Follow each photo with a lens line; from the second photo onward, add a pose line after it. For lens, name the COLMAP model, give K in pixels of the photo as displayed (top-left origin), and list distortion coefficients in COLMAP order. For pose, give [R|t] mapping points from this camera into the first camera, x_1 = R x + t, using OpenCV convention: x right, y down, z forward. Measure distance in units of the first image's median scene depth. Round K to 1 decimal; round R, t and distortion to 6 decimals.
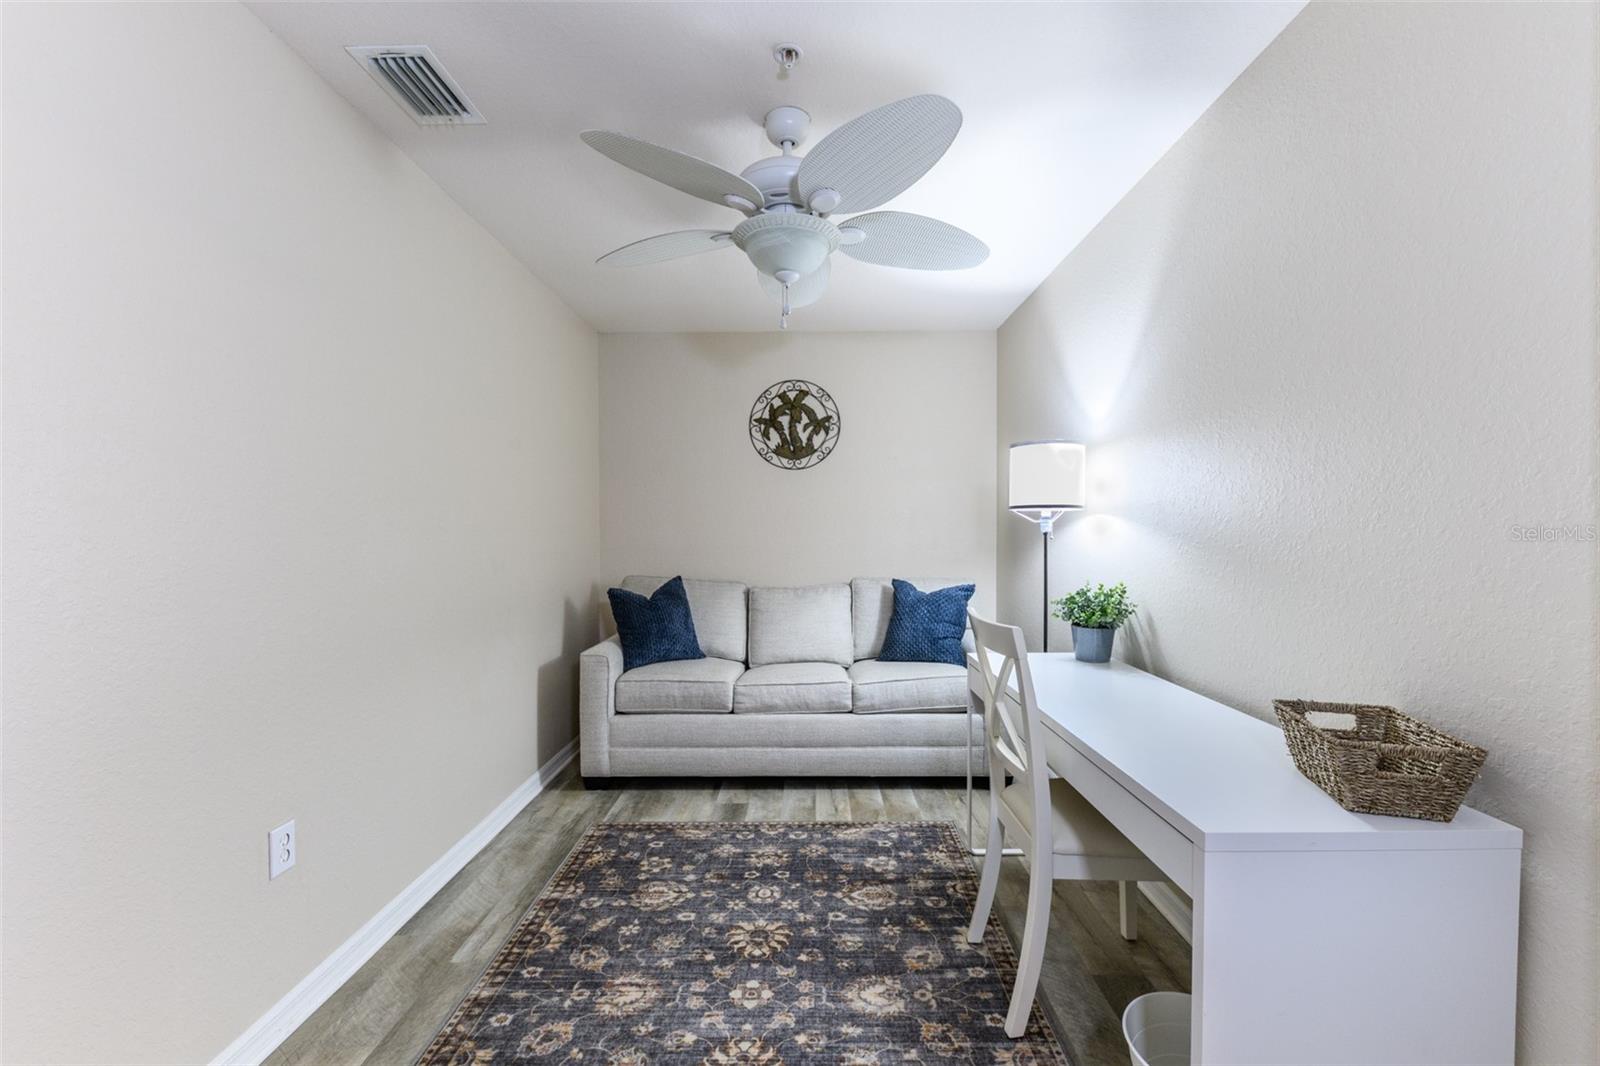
lens RADIAL K [[661.3, 0, 800.5], [0, 661.3, 540.0], [0, 0, 1]] dist [0.017802, 0.000109]
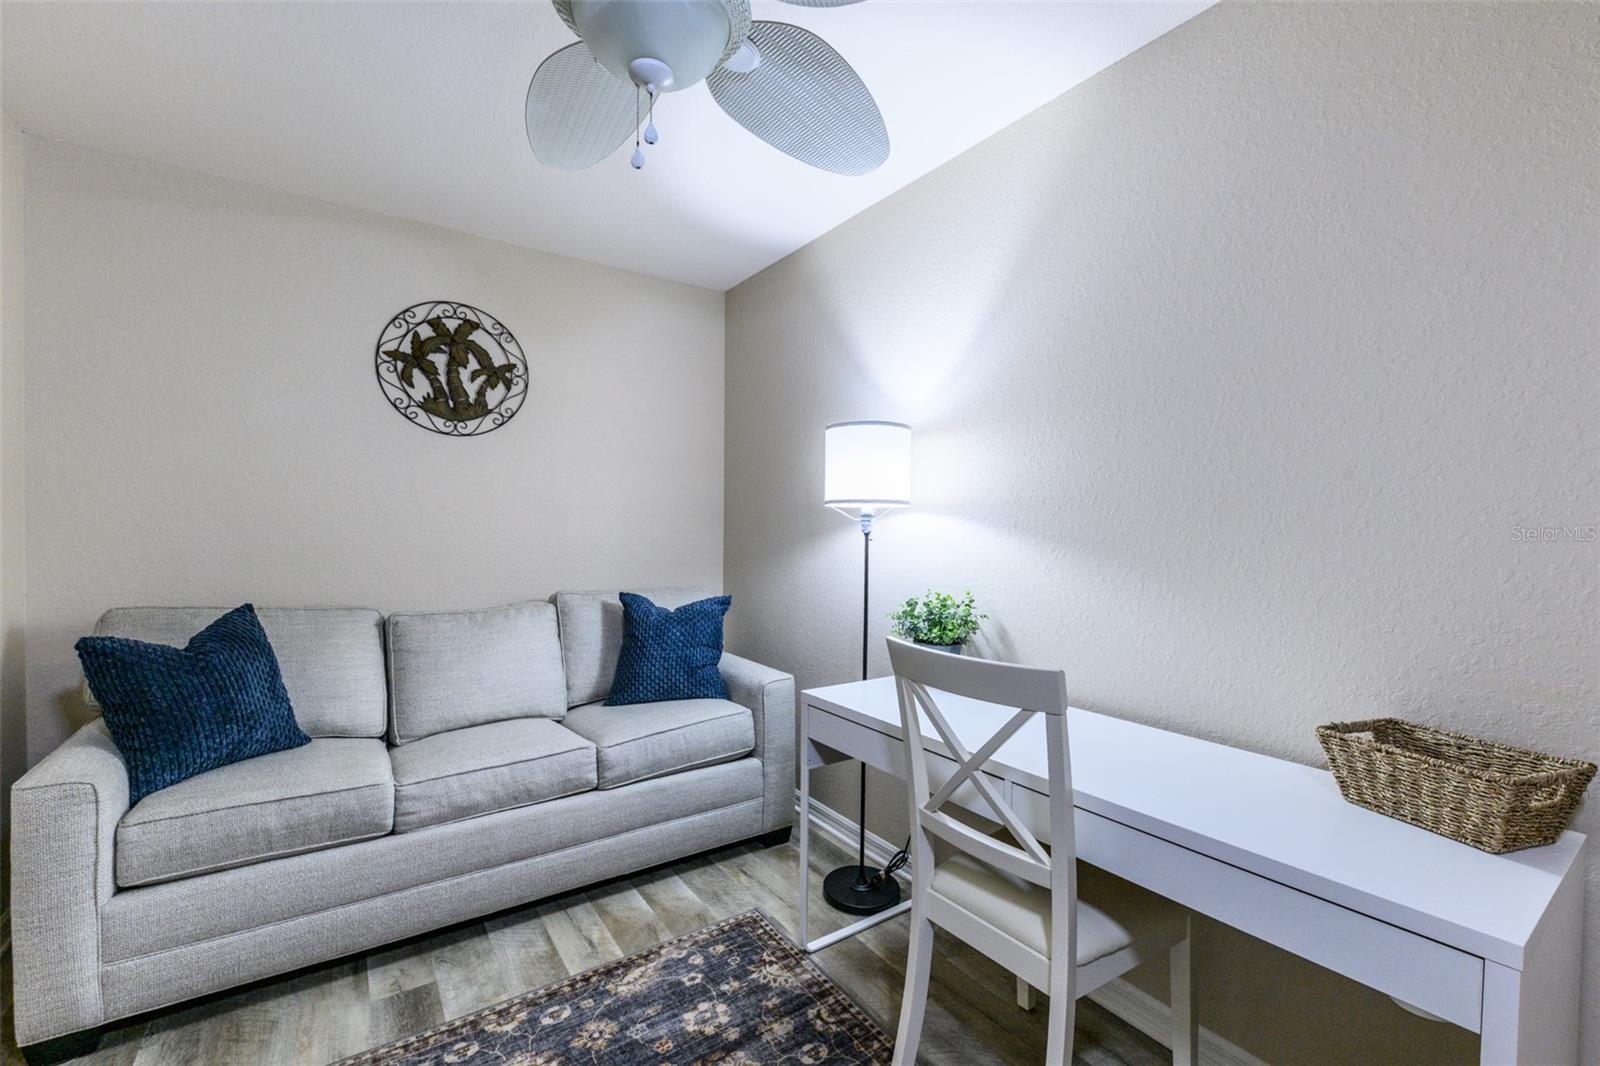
lens RADIAL K [[682.8, 0, 811.5], [0, 682.8, 538.9], [0, 0, 1]] dist [0.025063, -0.012526]
pose [[0.812013, 0.001917, 0.583637, -0.158106], [-0.002934, 0.999995, 0.000798, -0.003452], [-0.583633, -0.002360, 0.812014, 0.280059]]
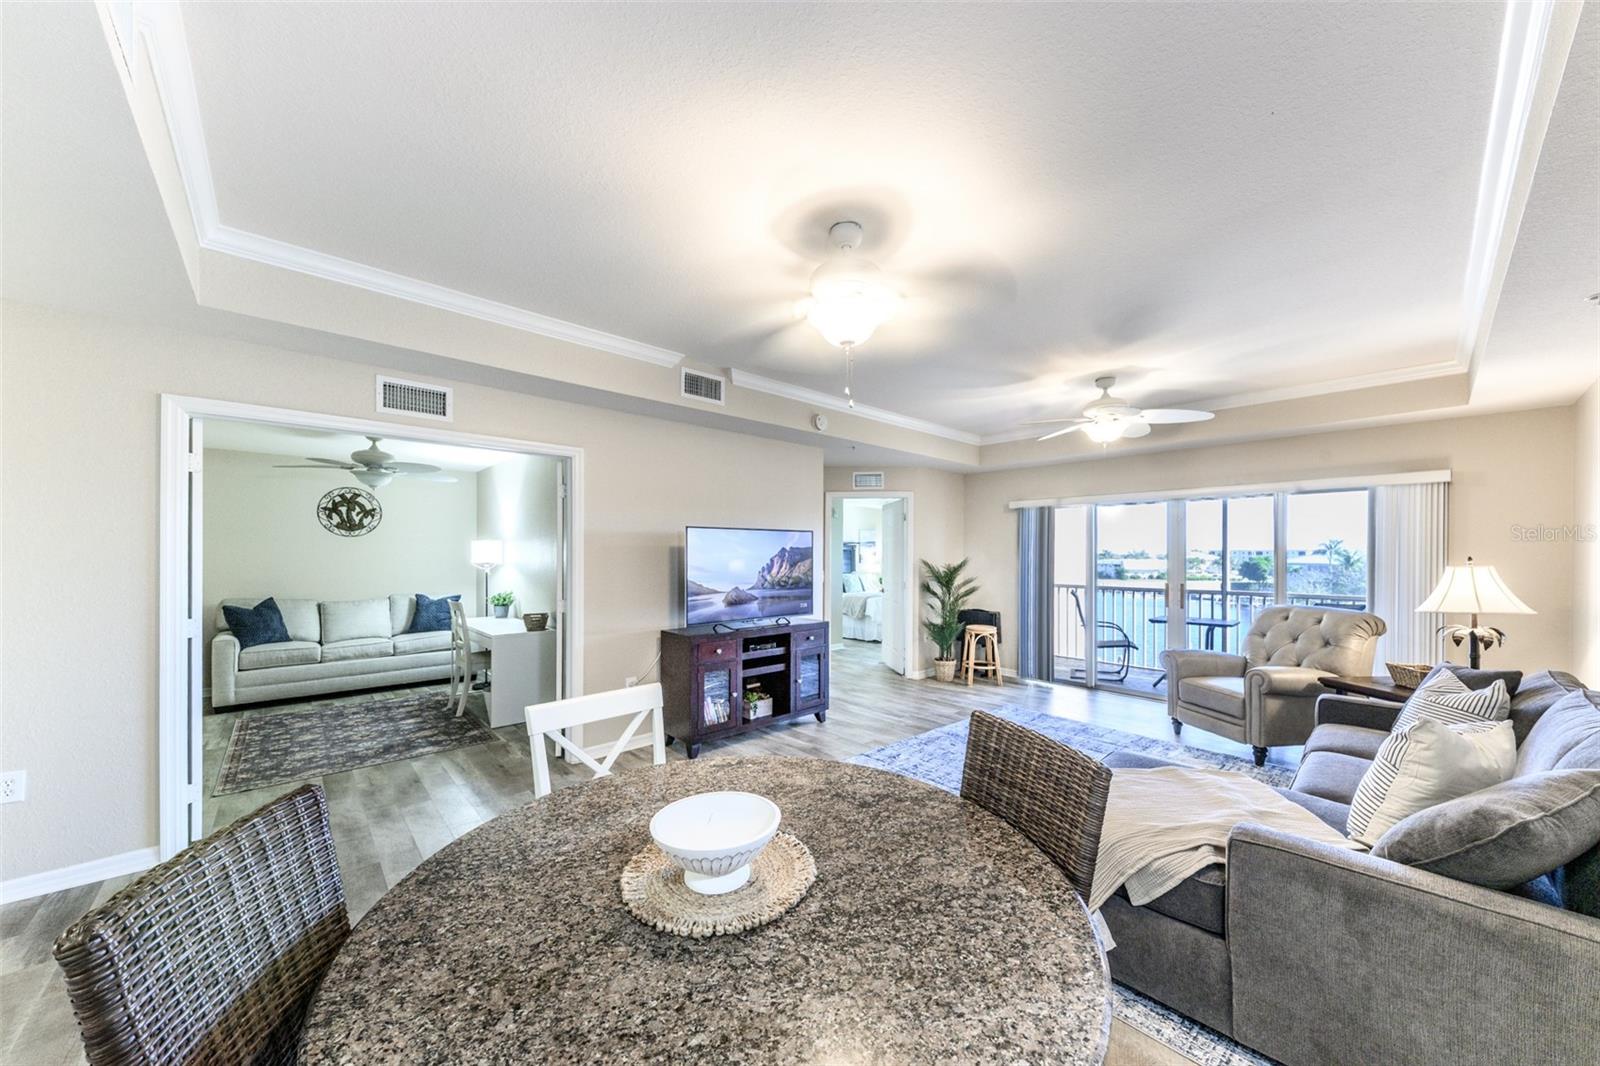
lens RADIAL K [[571.2, 0, 800.8], [0, 571.2, 556.1], [0, 0, 1]] dist [0.008614, -0.000133]
pose [[0.737866, 0.004425, 0.674933, -0.204968], [0.005544, 0.999905, -0.012616, -0.033905], [-0.674925, 0.013051, 0.737771, -1.277553]]
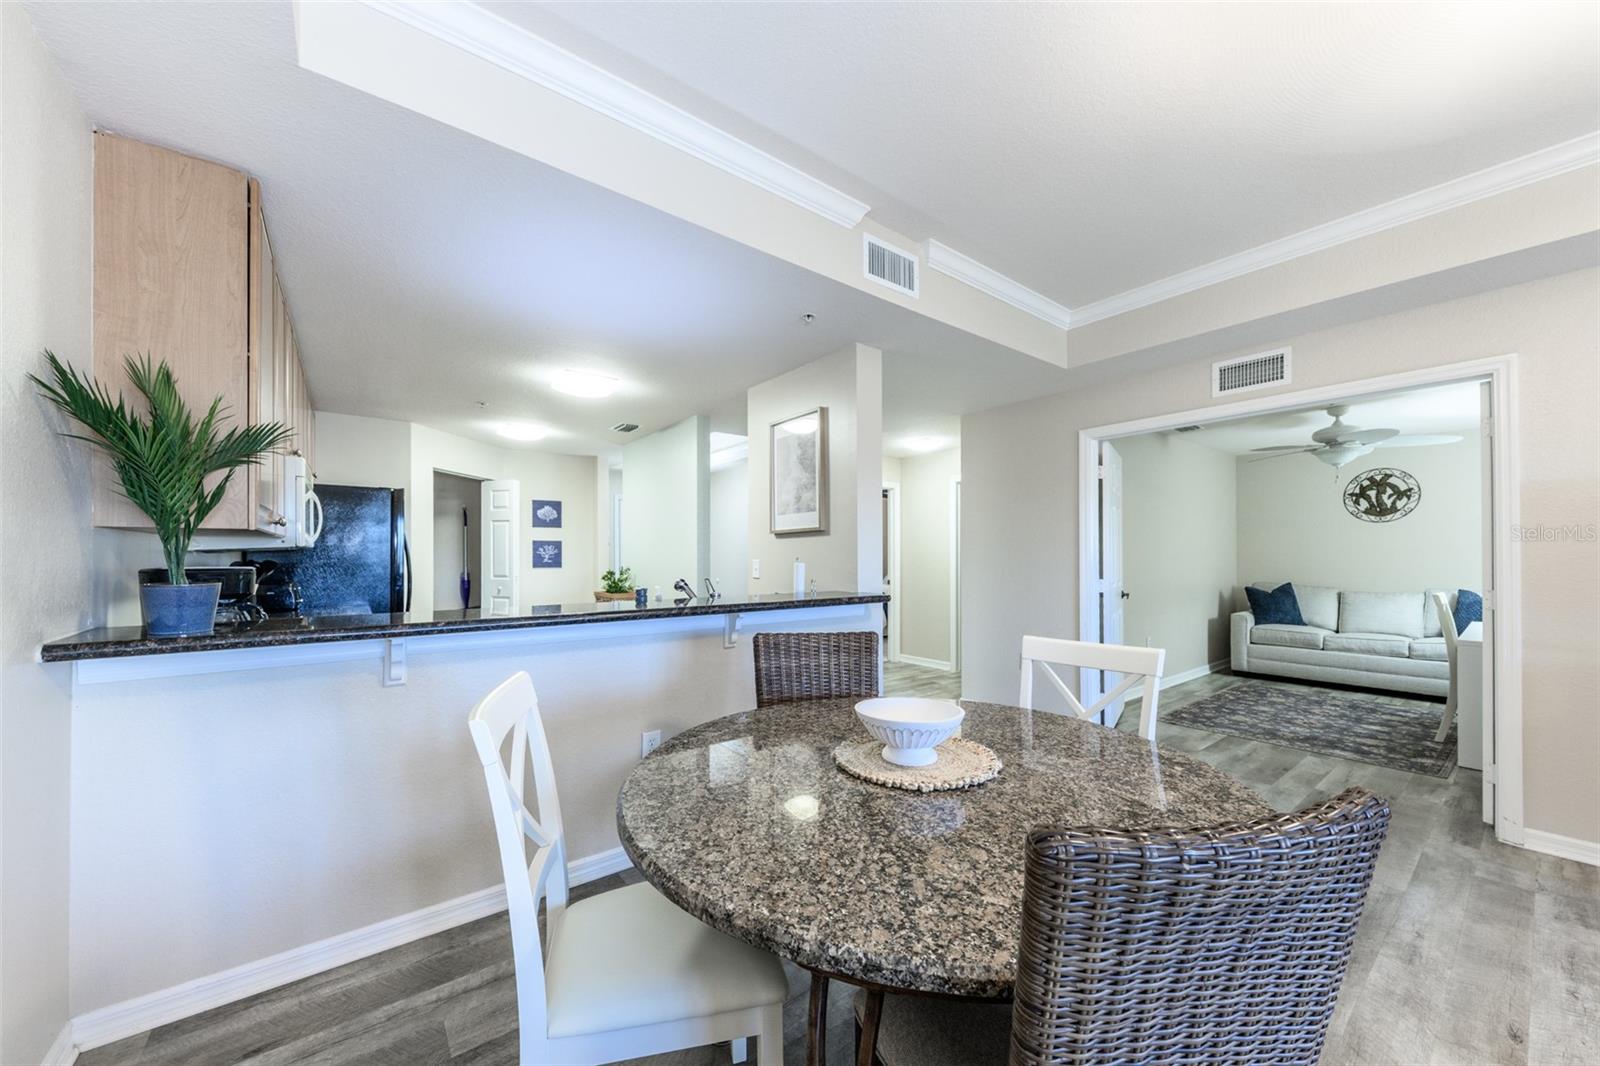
lens RADIAL K [[567.1, 0, 797.0], [0, 567.1, 552.3], [0, 0, 1]] dist [0.000772, -0.002766]
pose [[0.608808, -0.004211, -0.793306, 0.287833], [-0.014348, 0.999764, -0.016318, 0.016302], [0.793188, 0.021317, 0.608604, -1.304142]]
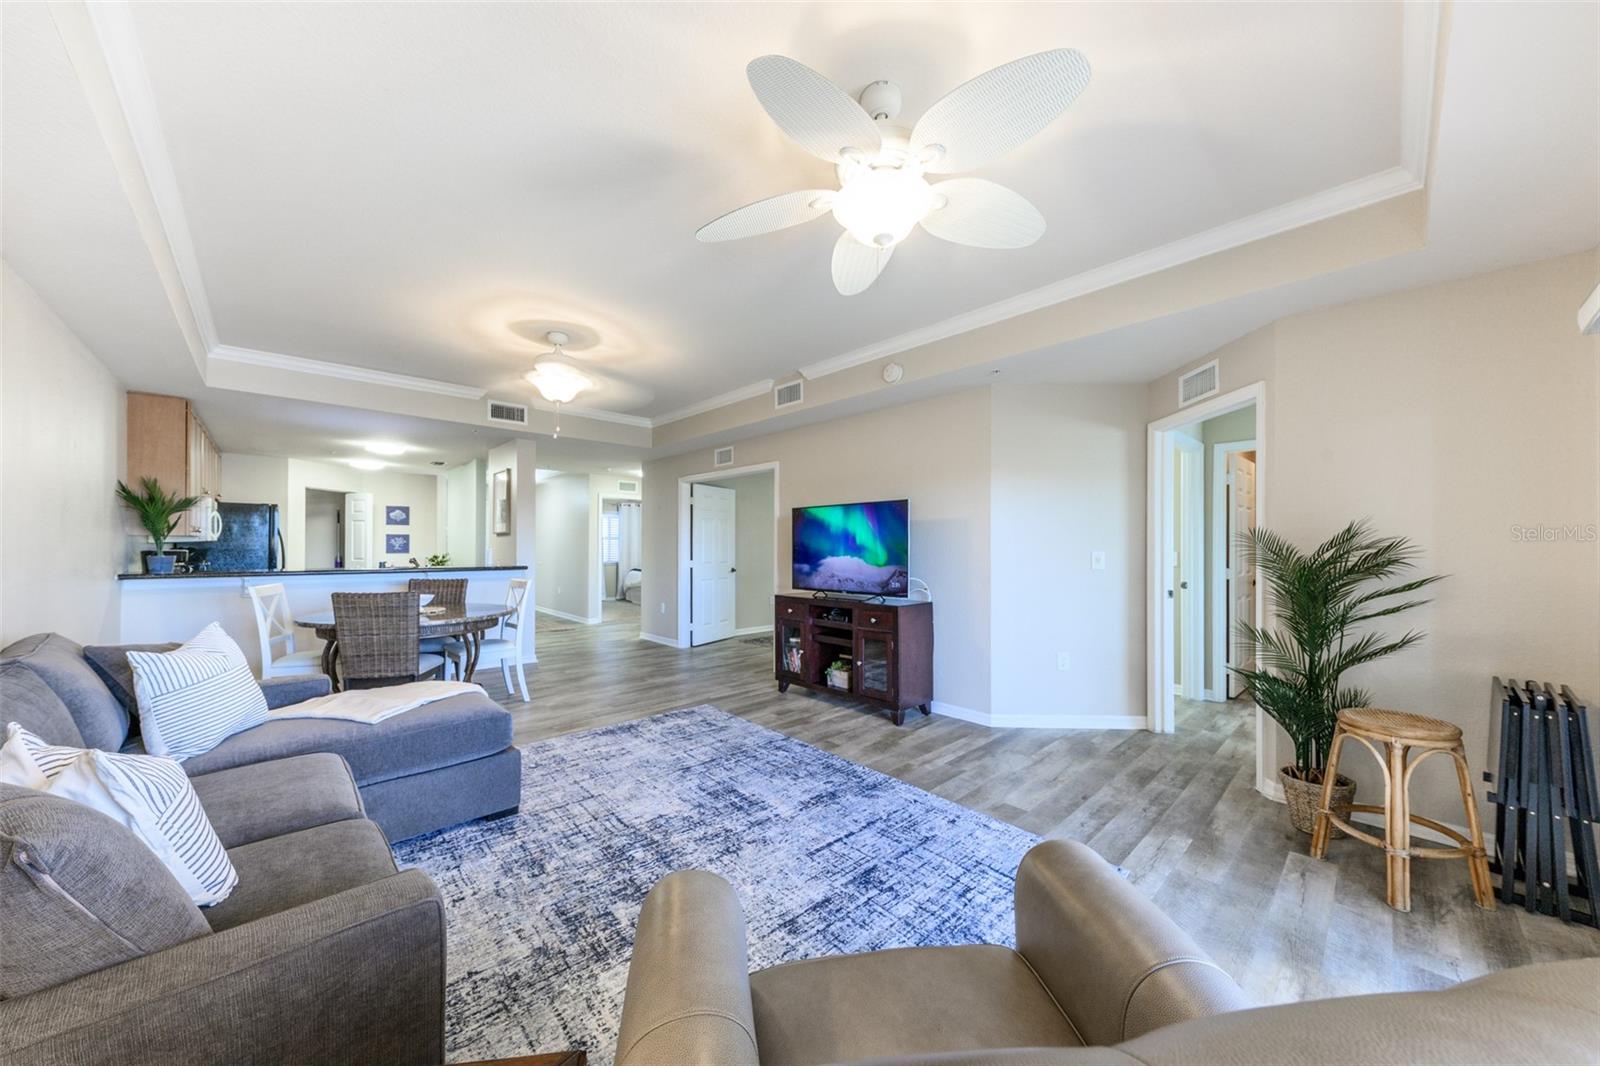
lens RADIAL K [[556.4, 0, 795.0], [0, 556.4, 538.2], [0, 0, 1]] dist [-0.001243, -0.000299]
pose [[0.677334, -0.003957, -0.735665, 1.514273], [-0.019860, 0.999523, -0.023661, 0.002301], [0.735408, 0.030637, 0.676932, -1.216290]]
